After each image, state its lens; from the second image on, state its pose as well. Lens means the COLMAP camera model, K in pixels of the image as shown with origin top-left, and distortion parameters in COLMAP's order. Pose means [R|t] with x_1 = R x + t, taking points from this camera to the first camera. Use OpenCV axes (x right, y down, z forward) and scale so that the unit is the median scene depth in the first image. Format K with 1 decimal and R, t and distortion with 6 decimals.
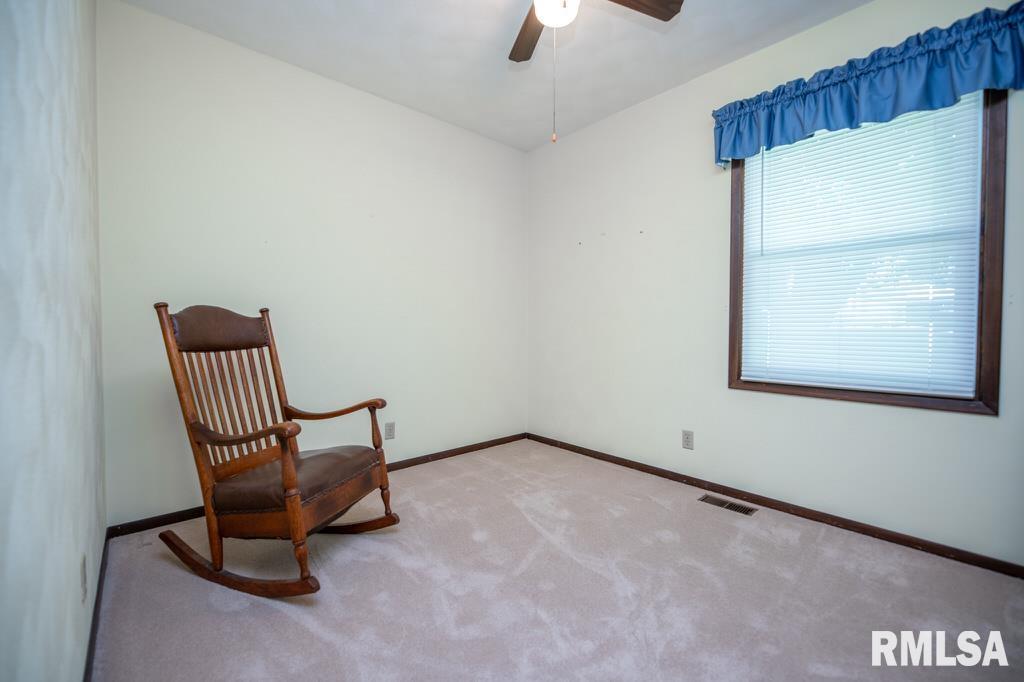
lens RADIAL K [[417.1, 0, 512.0], [0, 417.1, 341.0], [0, 0, 1]] dist [-0.000895, -0.000634]
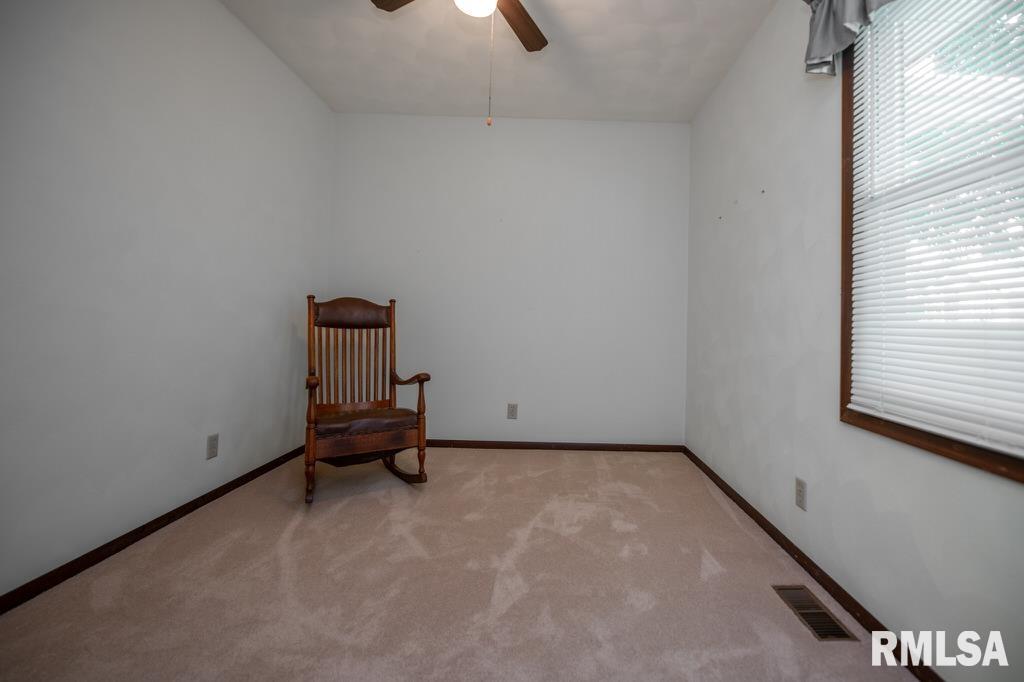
lens RADIAL K [[406.0, 0, 512.3], [0, 406.0, 315.2], [0, 0, 1]] dist [0.000209, -0.000130]
pose [[0.766626, 0.013489, -0.641952, 0.591768], [-0.050138, 0.997984, -0.038905, 0.005612], [0.640133, 0.062011, 0.765757, 0.250678]]
